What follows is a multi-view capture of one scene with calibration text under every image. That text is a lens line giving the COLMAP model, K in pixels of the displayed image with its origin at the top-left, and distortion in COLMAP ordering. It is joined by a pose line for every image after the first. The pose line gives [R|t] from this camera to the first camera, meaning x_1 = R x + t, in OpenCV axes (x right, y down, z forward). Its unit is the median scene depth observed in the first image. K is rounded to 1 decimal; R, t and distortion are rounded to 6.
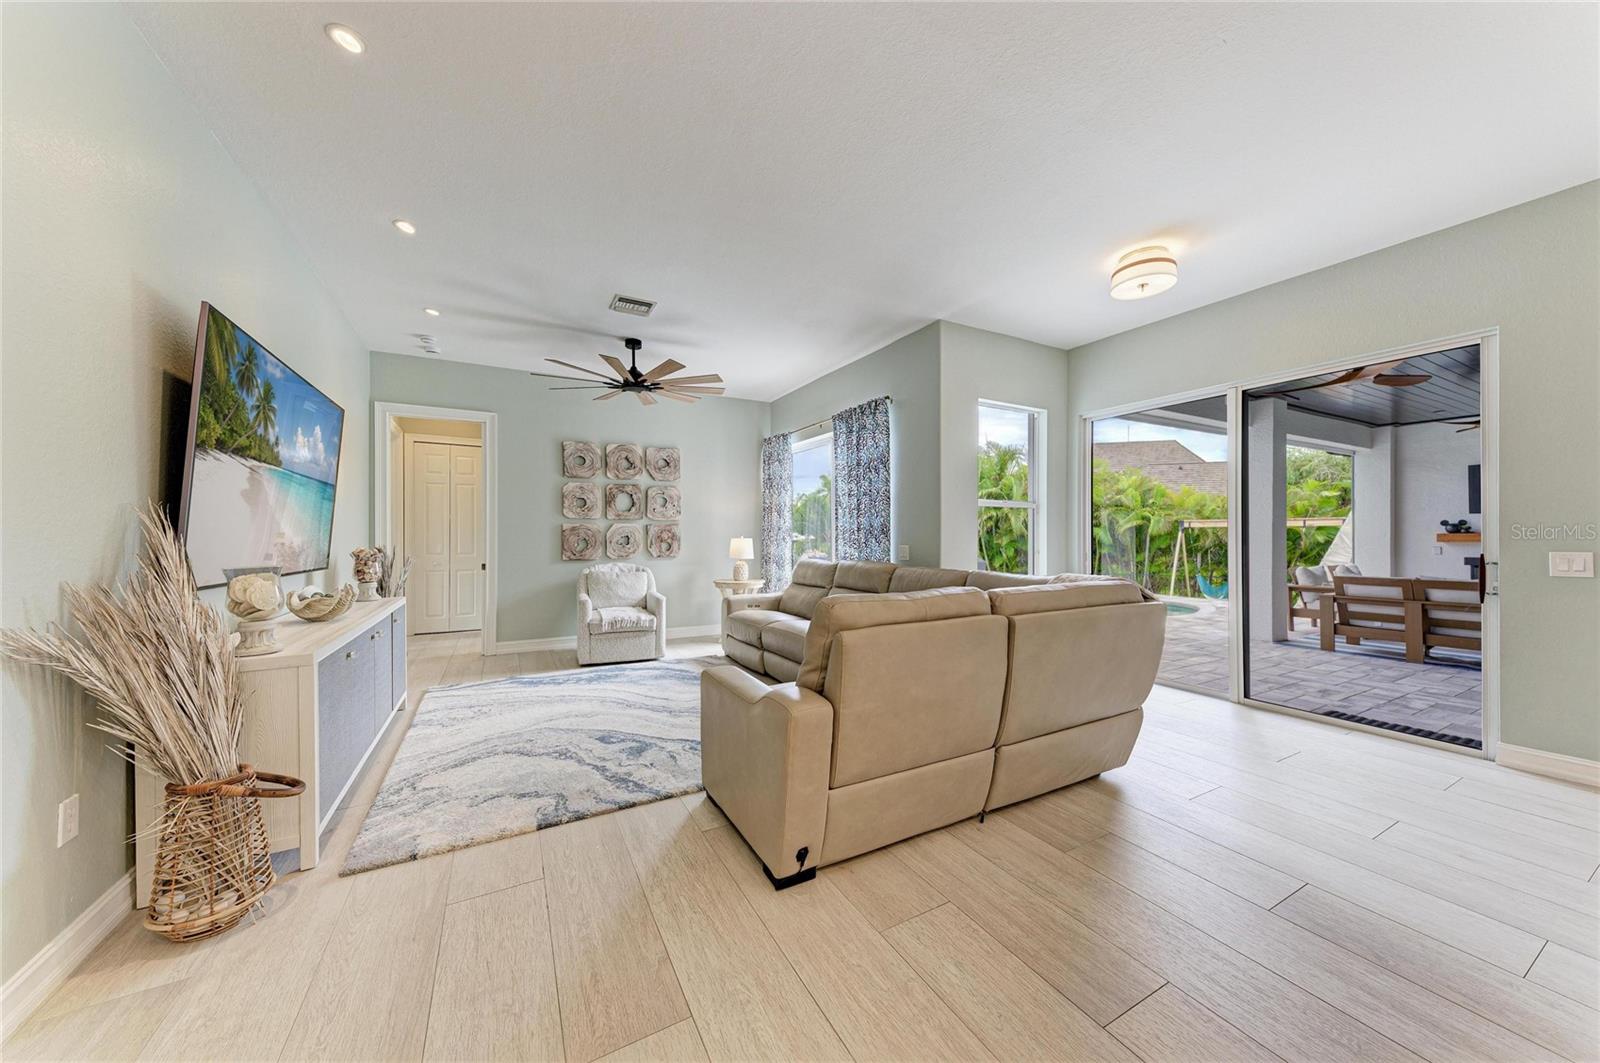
lens RADIAL K [[543.9, 0, 800.0], [0, 543.9, 531.5], [0, 0, 1]] dist [0.011363, -0.000017]
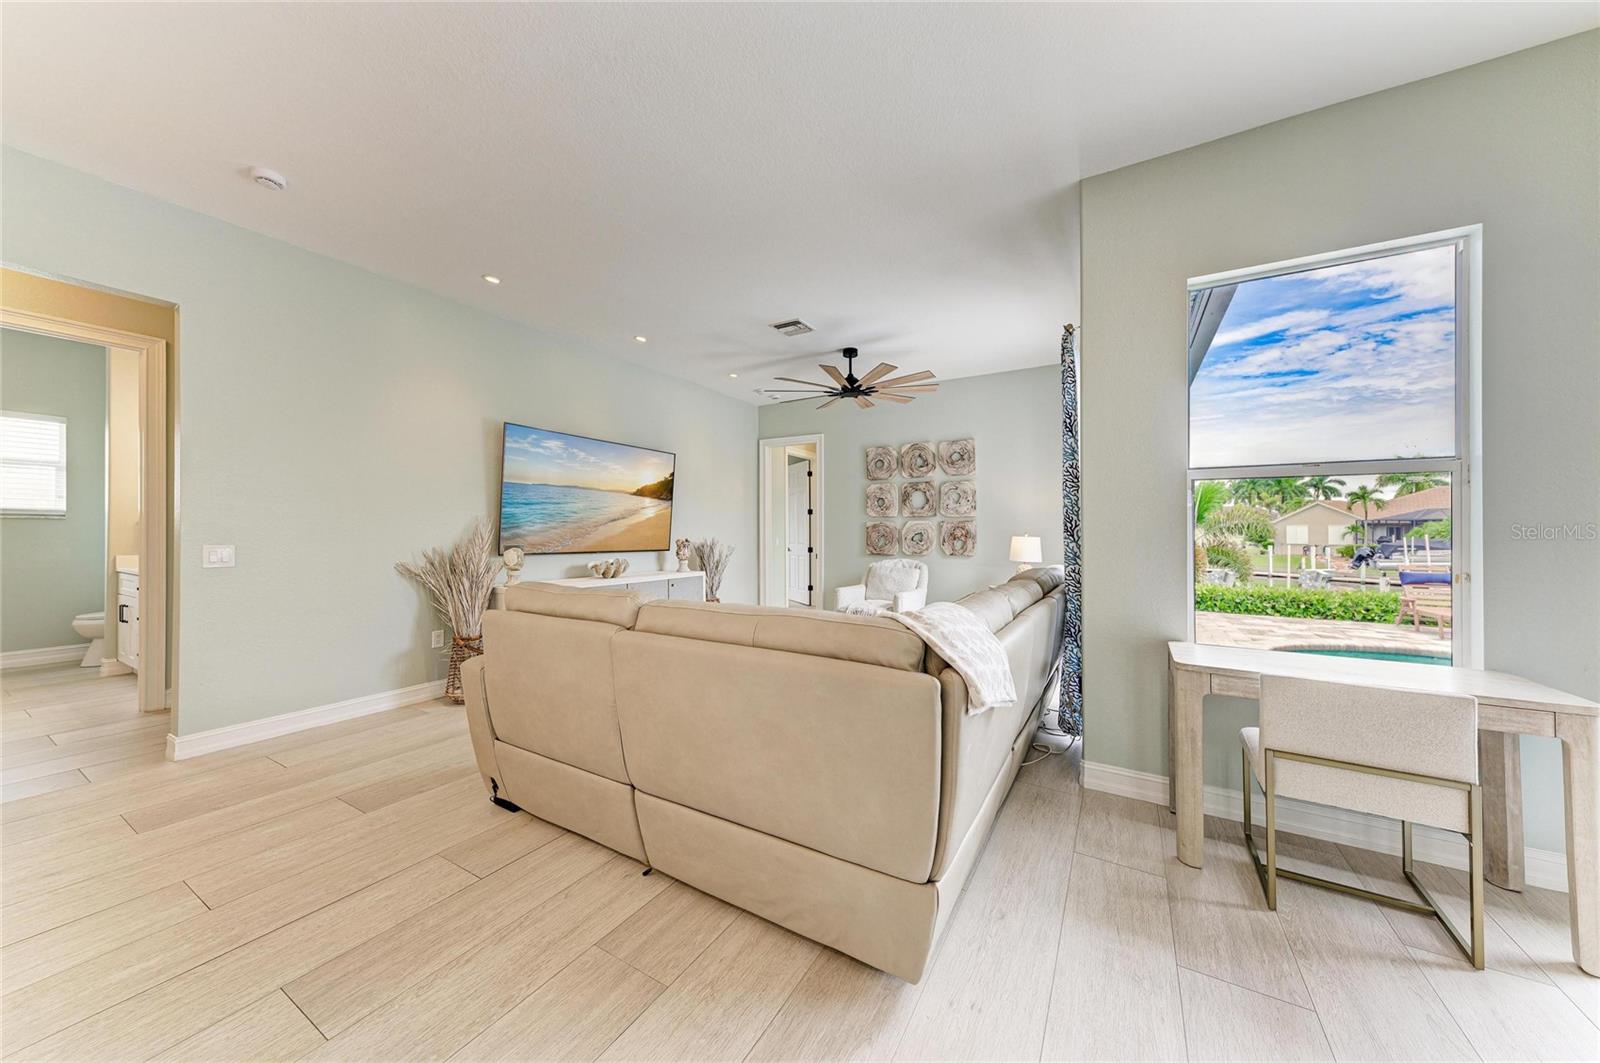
lens RADIAL K [[543.9, 0, 800.0], [0, 543.9, 531.5], [0, 0, 1]] dist [0.011363, -0.000017]
pose [[0.509861, 0.006801, -0.860230, 0.449095], [-0.001194, 0.999973, 0.007199, -0.001647], [0.860256, -0.002643, 0.509855, 0.297108]]
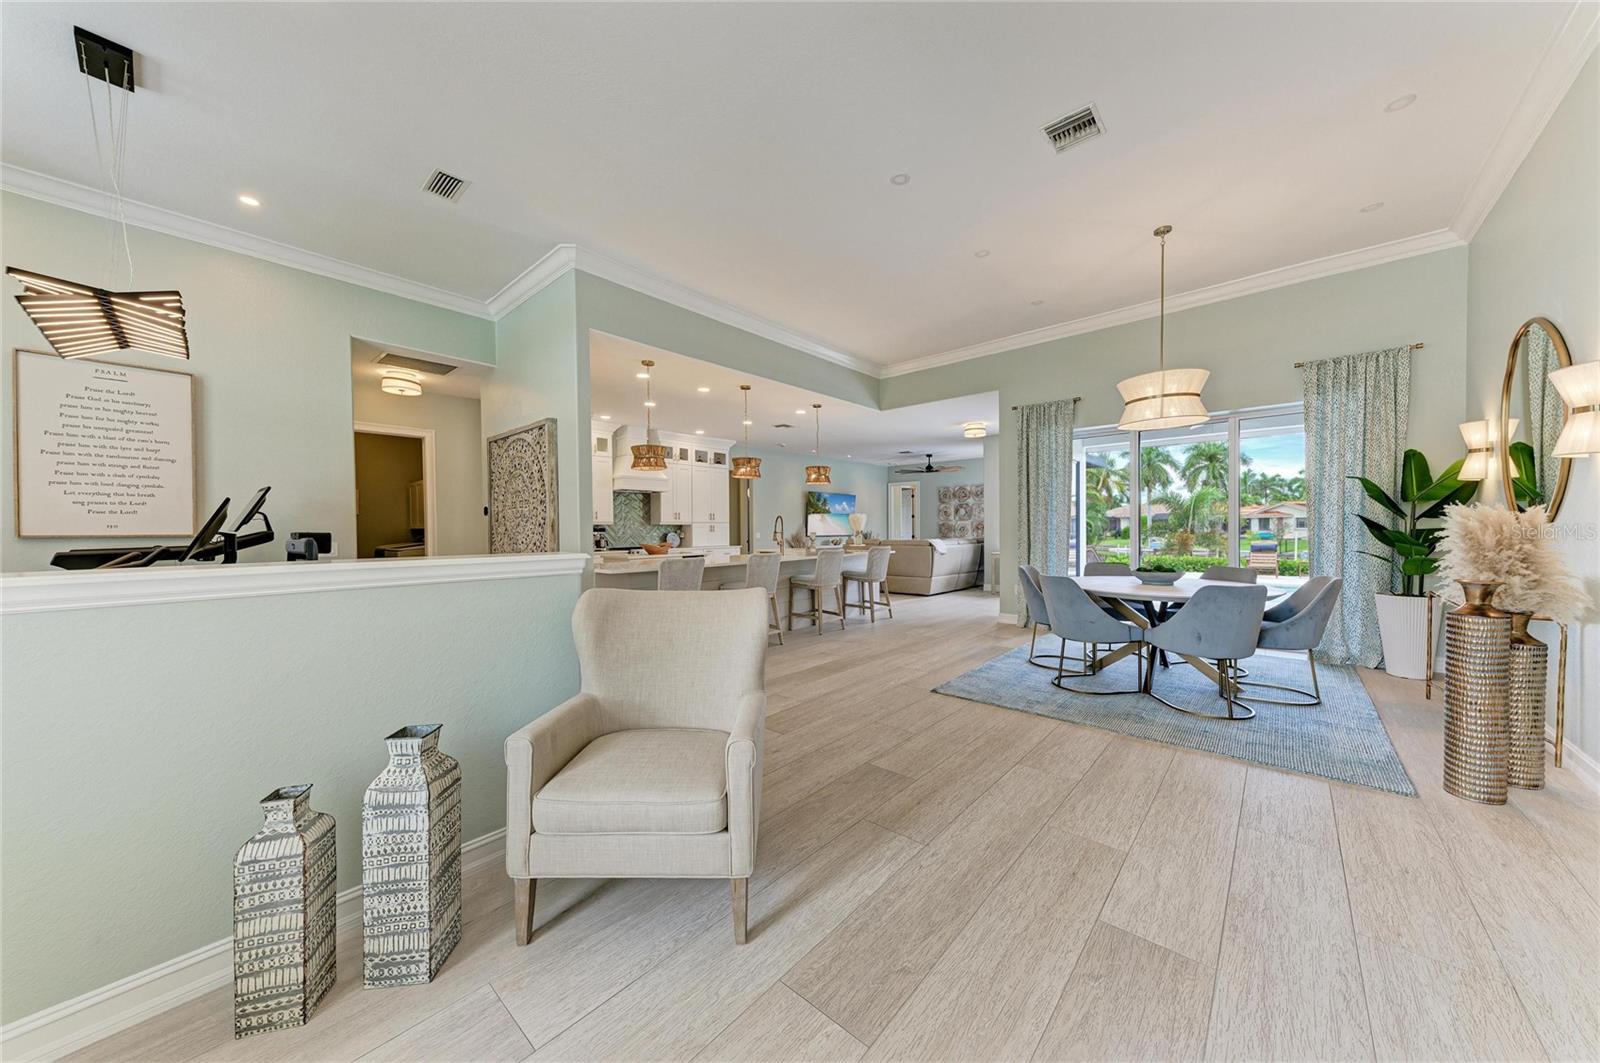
lens RADIAL K [[543.9, 0, 800.0], [0, 543.9, 531.5], [0, 0, 1]] dist [0.011363, -0.000017]
pose [[0.338032, 0.013459, -0.941038, 1.616757], [0.012264, 0.999750, 0.018704, -0.023435], [0.941055, -0.017864, 0.337783, -0.413196]]
